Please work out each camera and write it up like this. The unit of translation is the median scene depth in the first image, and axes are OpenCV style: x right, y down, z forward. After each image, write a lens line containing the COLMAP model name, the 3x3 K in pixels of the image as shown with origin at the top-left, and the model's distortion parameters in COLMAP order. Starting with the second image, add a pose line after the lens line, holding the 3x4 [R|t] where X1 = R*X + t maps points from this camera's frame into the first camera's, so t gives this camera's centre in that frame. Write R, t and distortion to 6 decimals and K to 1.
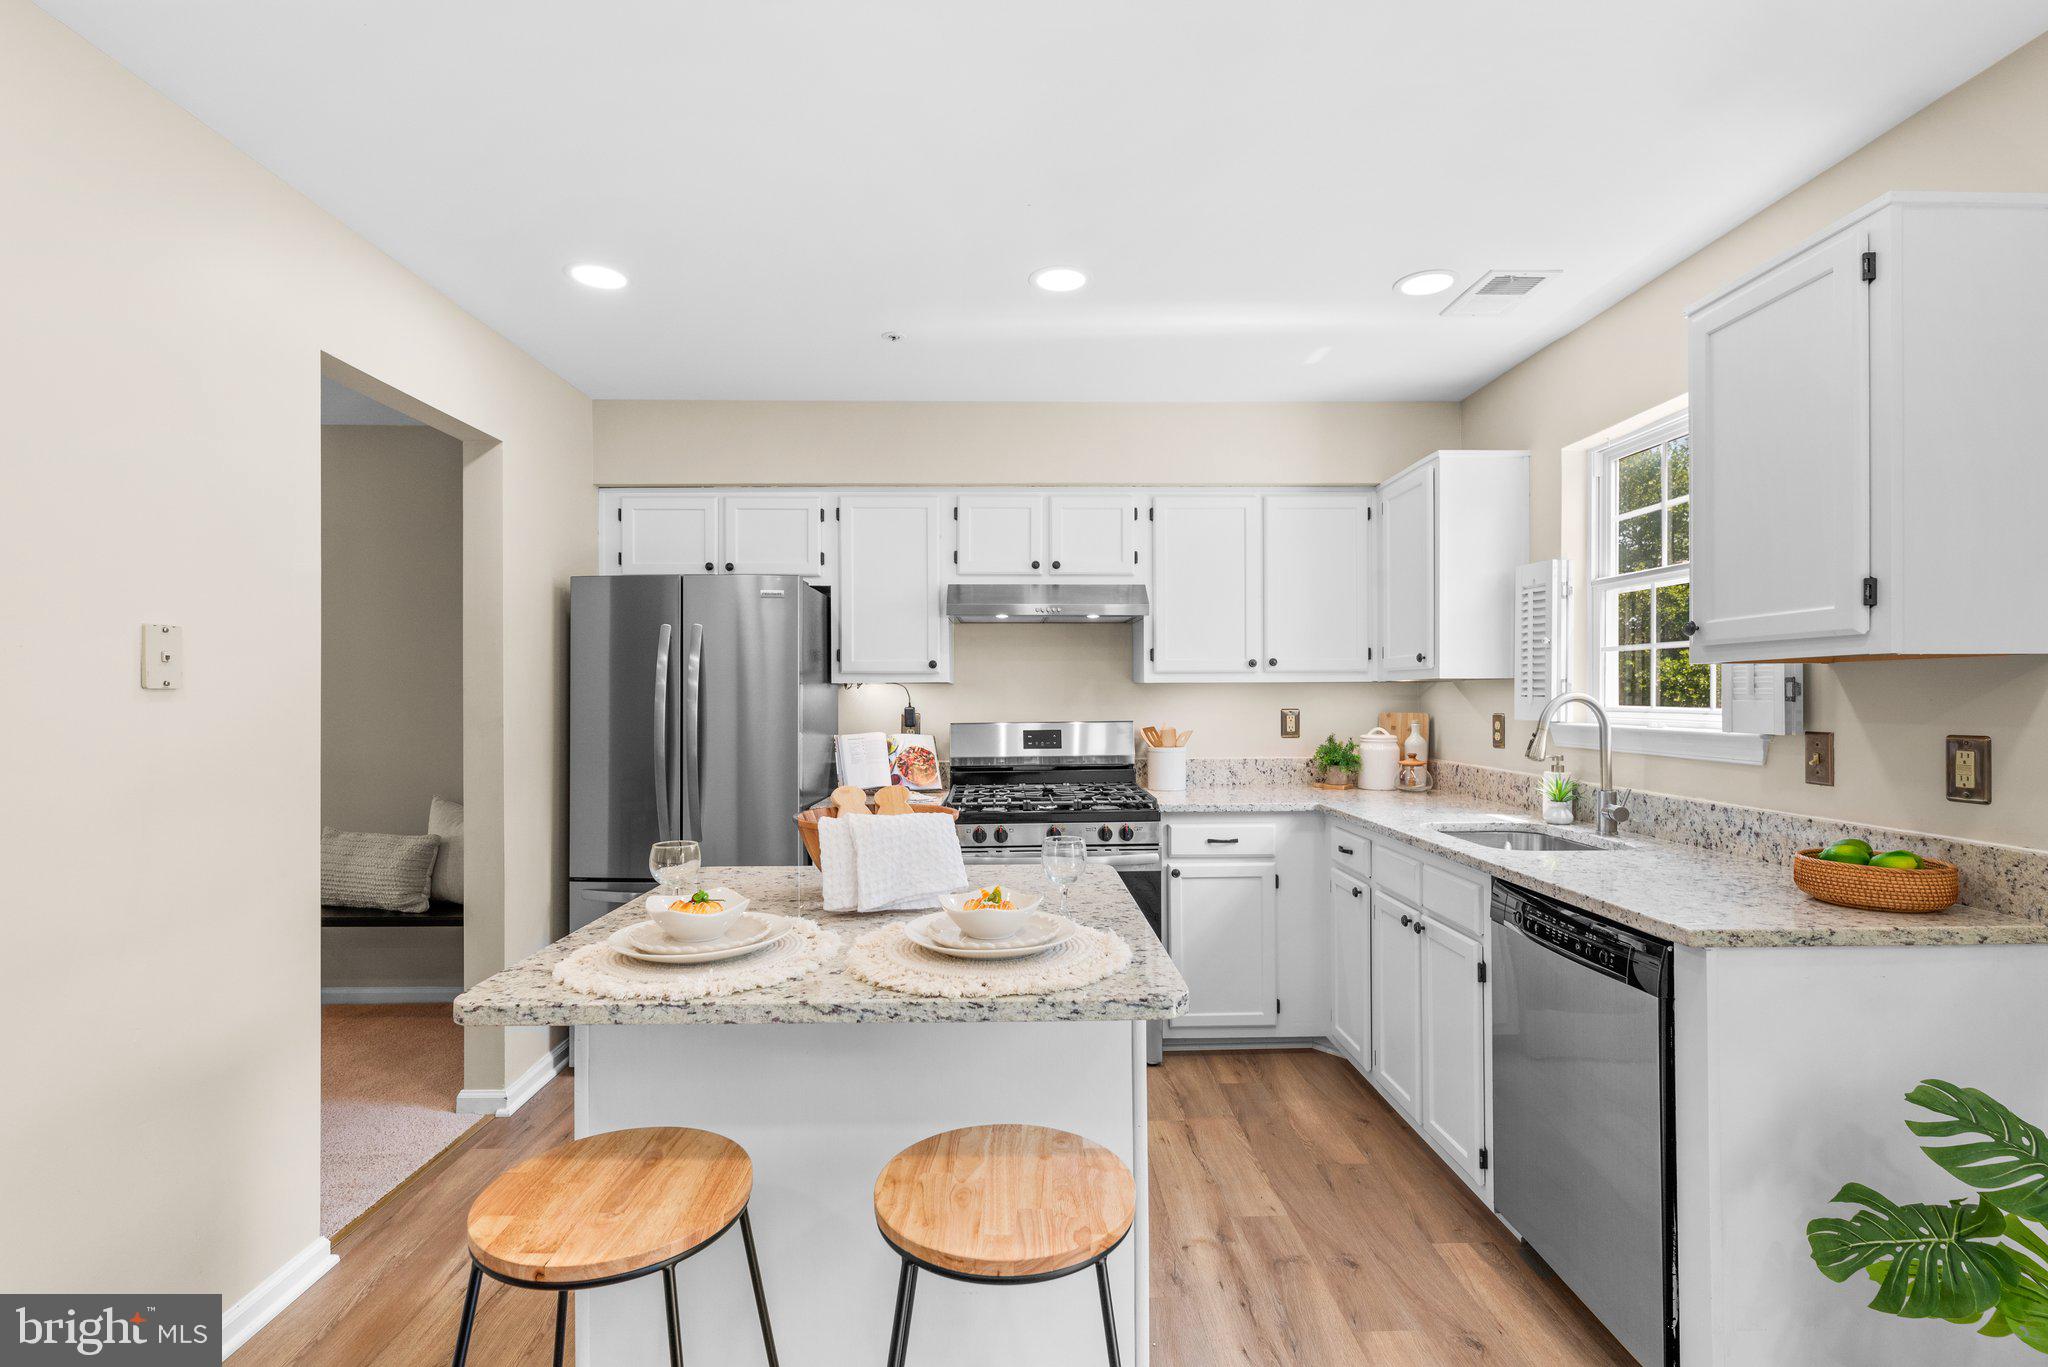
lens RADIAL K [[938.5, 0, 1018.6], [0, 938.5, 690.4], [0, 0, 1]] dist [-0.002131, -0.002101]
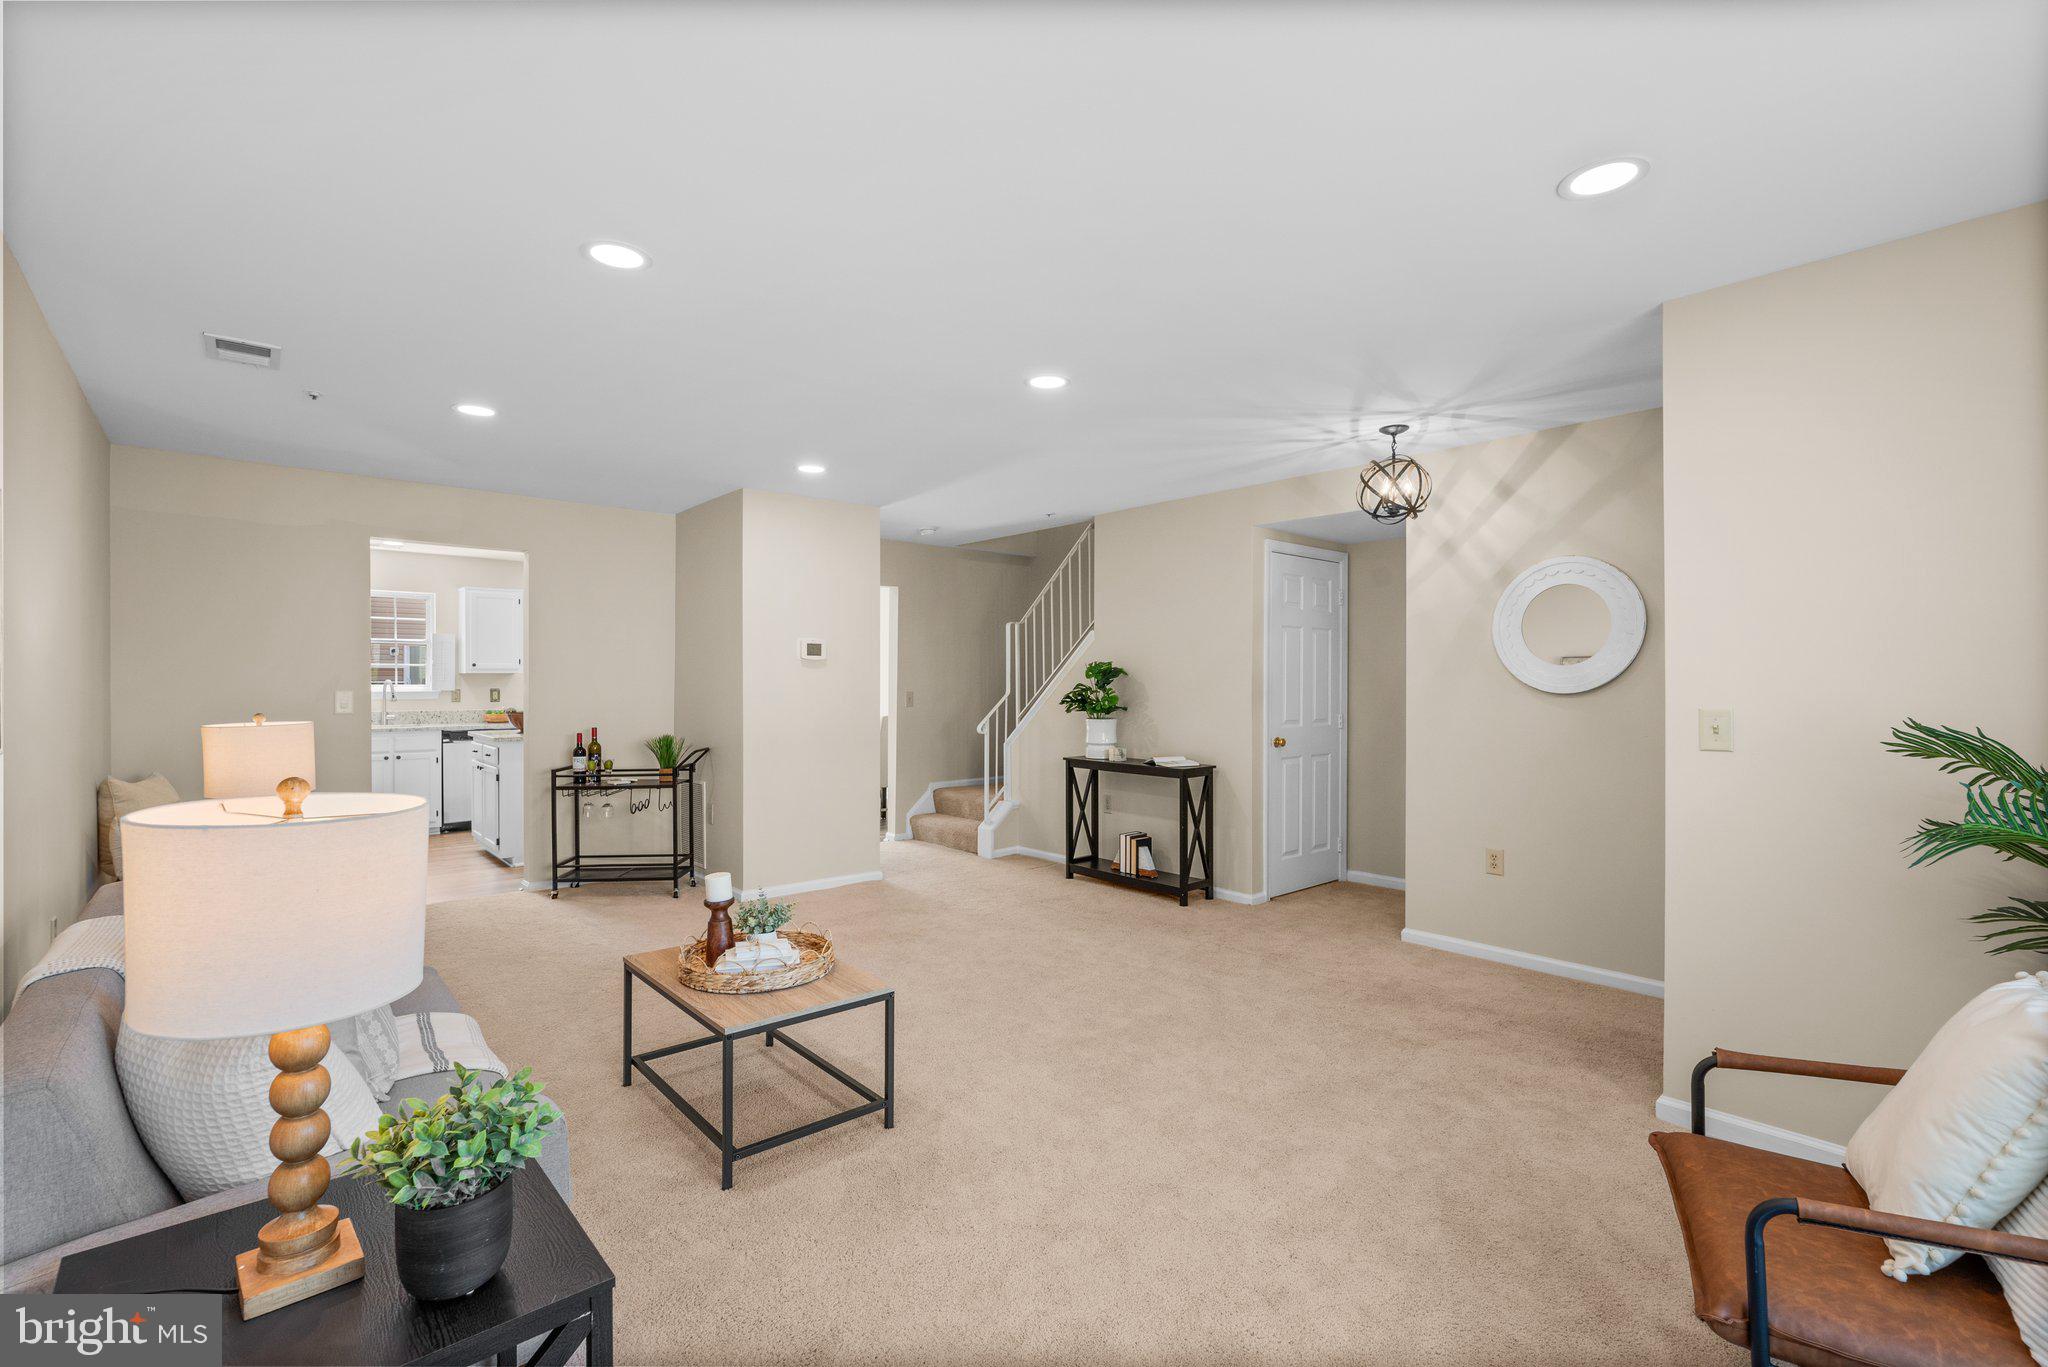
lens RADIAL K [[916.7, 0, 1022.2], [0, 916.7, 679.7], [0, 0, 1]] dist [0.000228, 0.000613]
pose [[-0.644541, 0.005032, 0.764553, -2.372003], [0.000457, 0.999981, -0.006197, 0.016651], [-0.764570, -0.003645, -0.644531, 1.036767]]
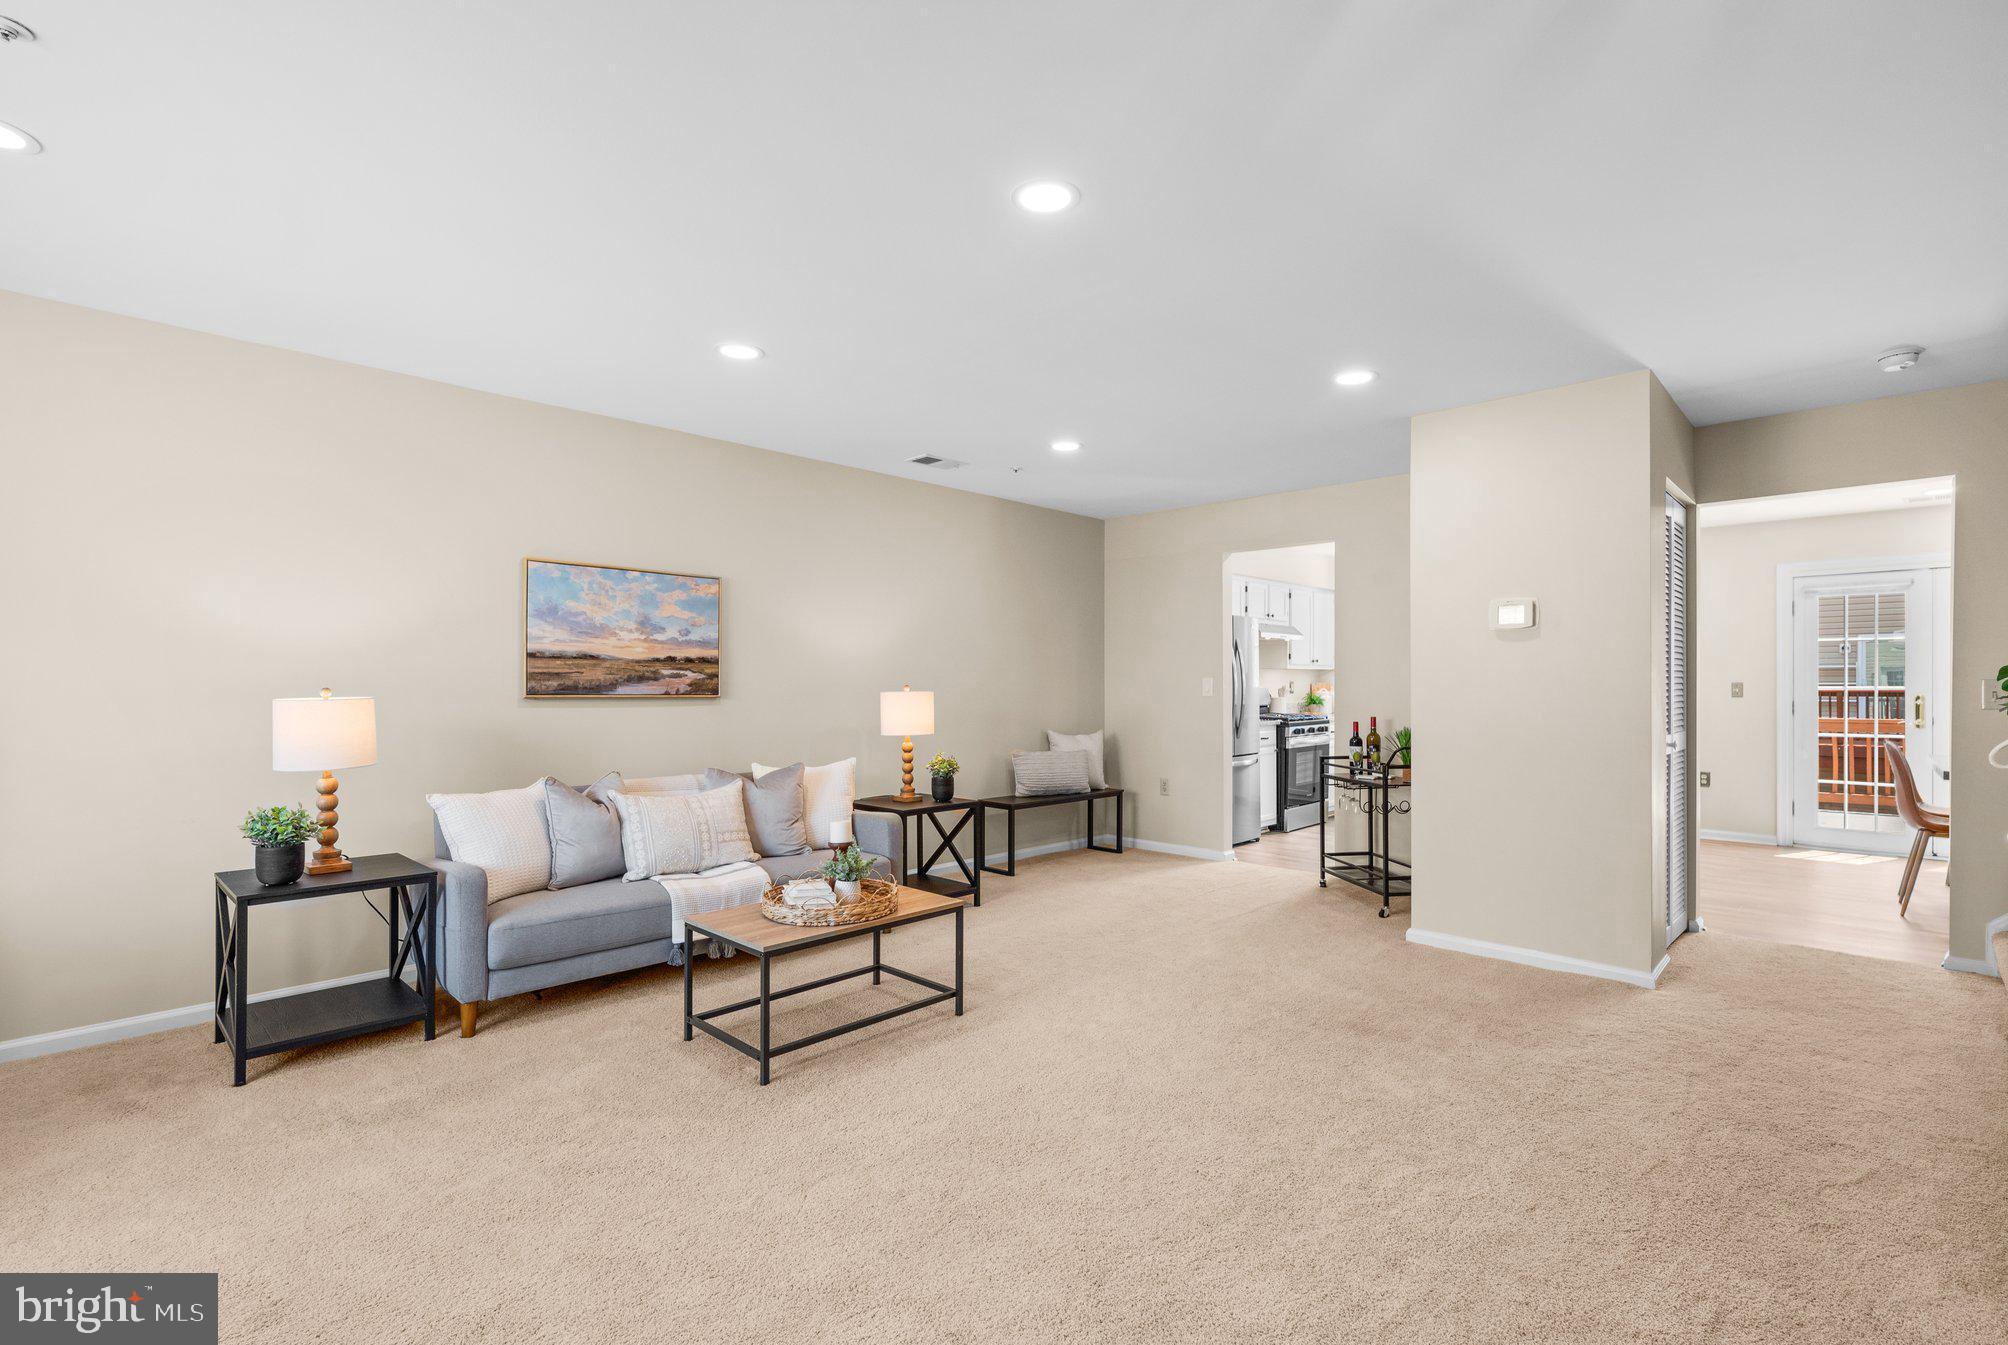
lens RADIAL K [[898.7, 0, 1023.3], [0, 898.7, 690.4], [0, 0, 1]] dist [0.000228, 0.000613]
pose [[0.701465, 0.002145, 0.712701, -2.097893], [-0.005260, 0.999984, 0.002167, 0.047116], [-0.712685, -0.005269, 0.701464, -0.103961]]
